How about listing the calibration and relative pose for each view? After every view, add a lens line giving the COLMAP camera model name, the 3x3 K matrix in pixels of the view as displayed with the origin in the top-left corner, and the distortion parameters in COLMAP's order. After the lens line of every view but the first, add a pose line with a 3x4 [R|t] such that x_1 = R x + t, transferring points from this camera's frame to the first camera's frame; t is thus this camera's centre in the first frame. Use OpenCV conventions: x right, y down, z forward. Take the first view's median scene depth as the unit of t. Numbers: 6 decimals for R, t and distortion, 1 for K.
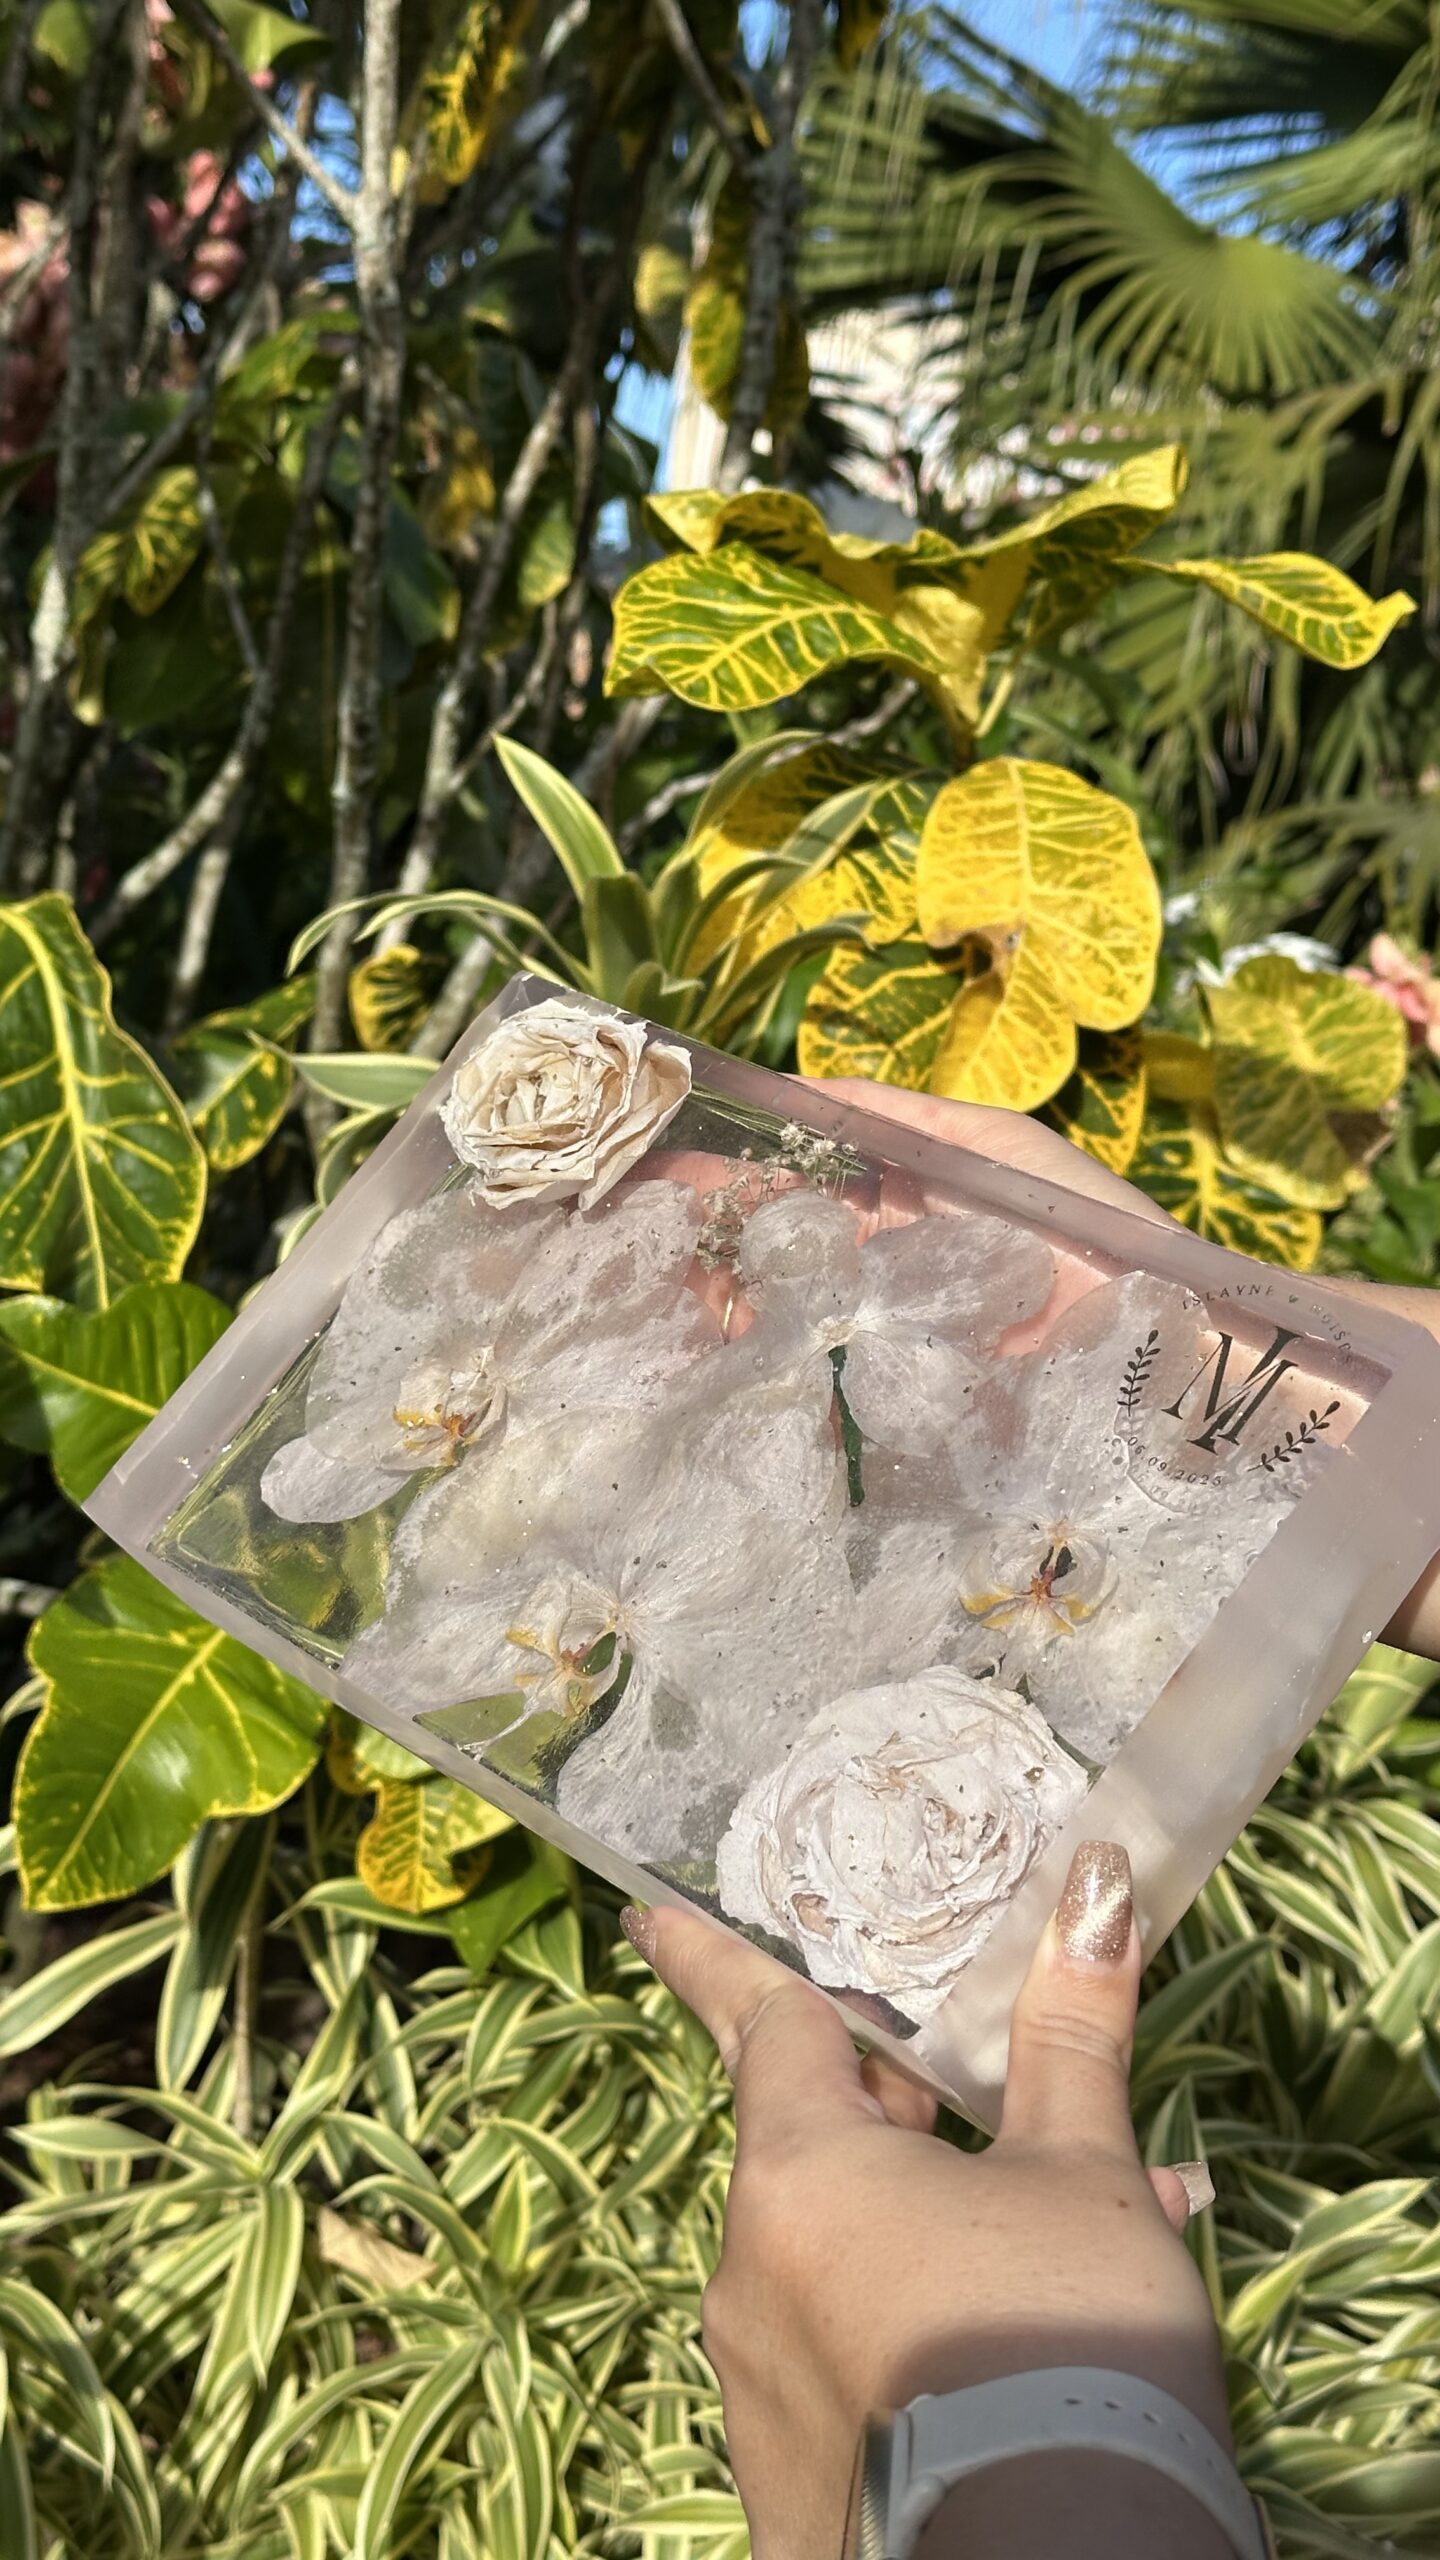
lens RADIAL K [[3353.1, 0, 720.0], [0, 3353.1, 1280.0], [0, 0, 1]] dist [0.096717, 0.017144]
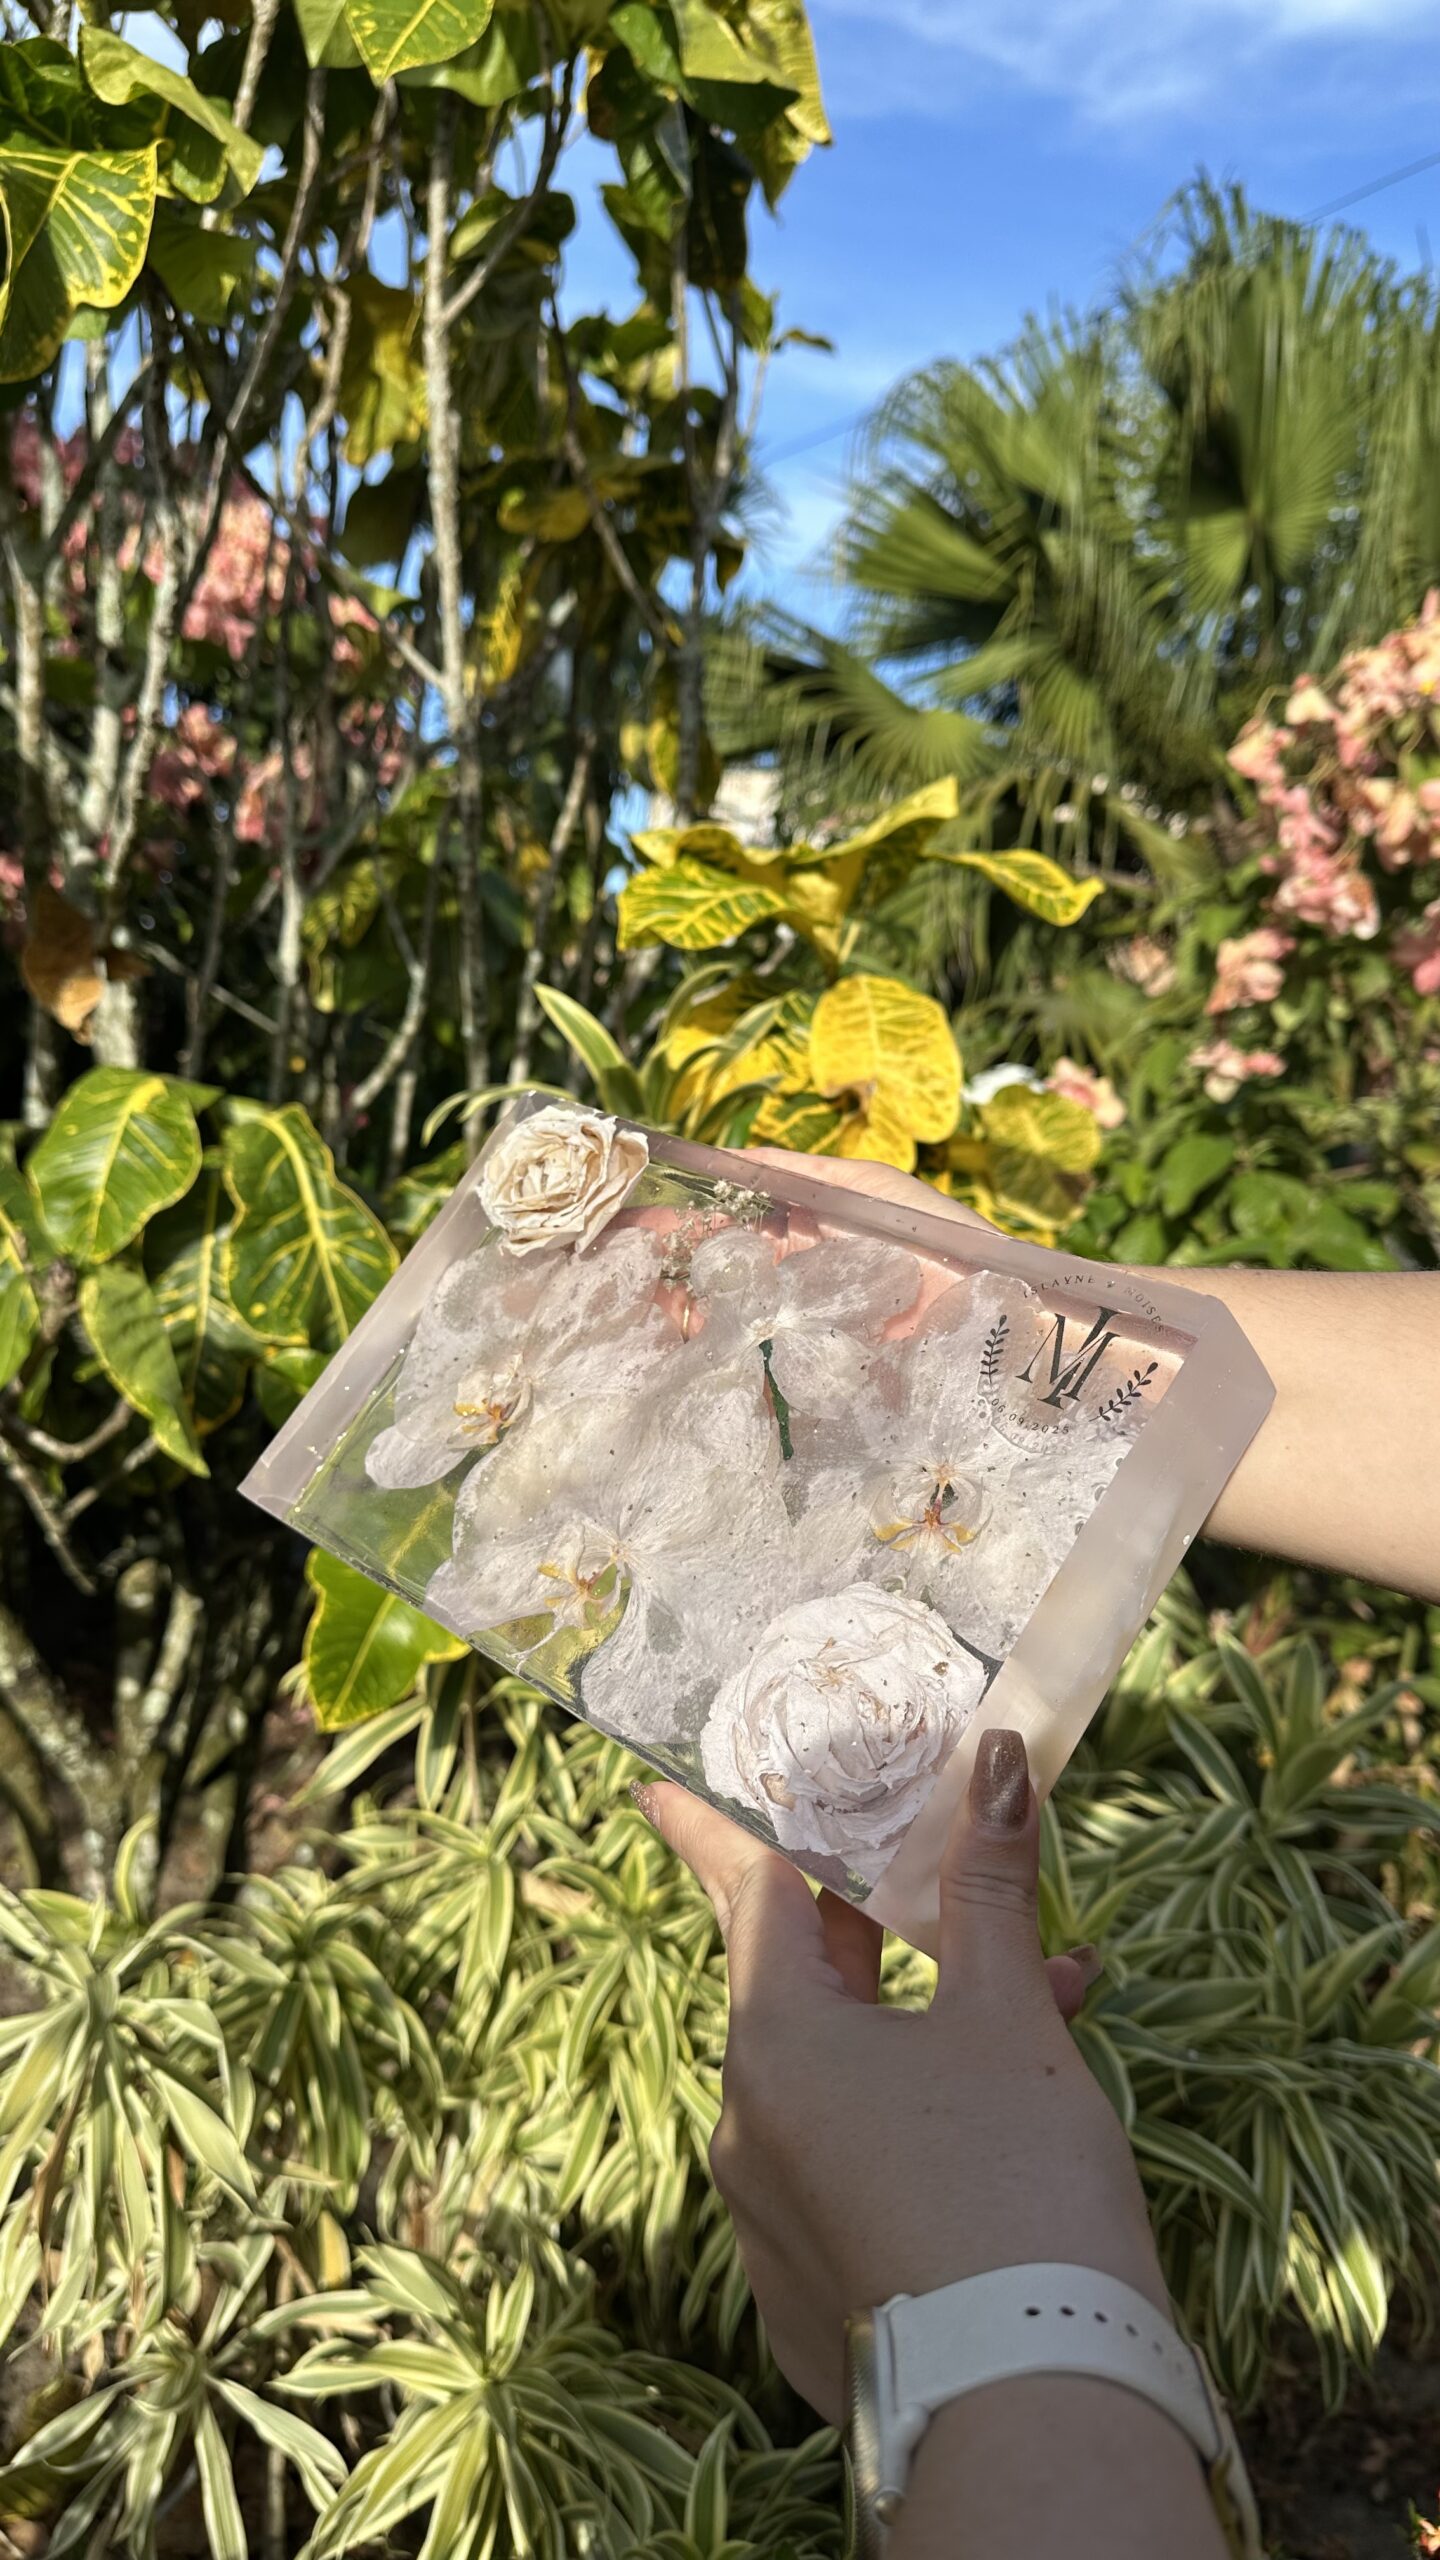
lens RADIAL K [[1751.2, 0, 589.3], [0, 1751.2, 1115.2], [0, 0, 1]] dist [0.129568, -0.000547]
pose [[0.995032, -0.068165, -0.072557, 0.021123], [0.059744, 0.991855, -0.112493, 0.004938], [0.079634, 0.107599, 0.991000, 0.264014]]
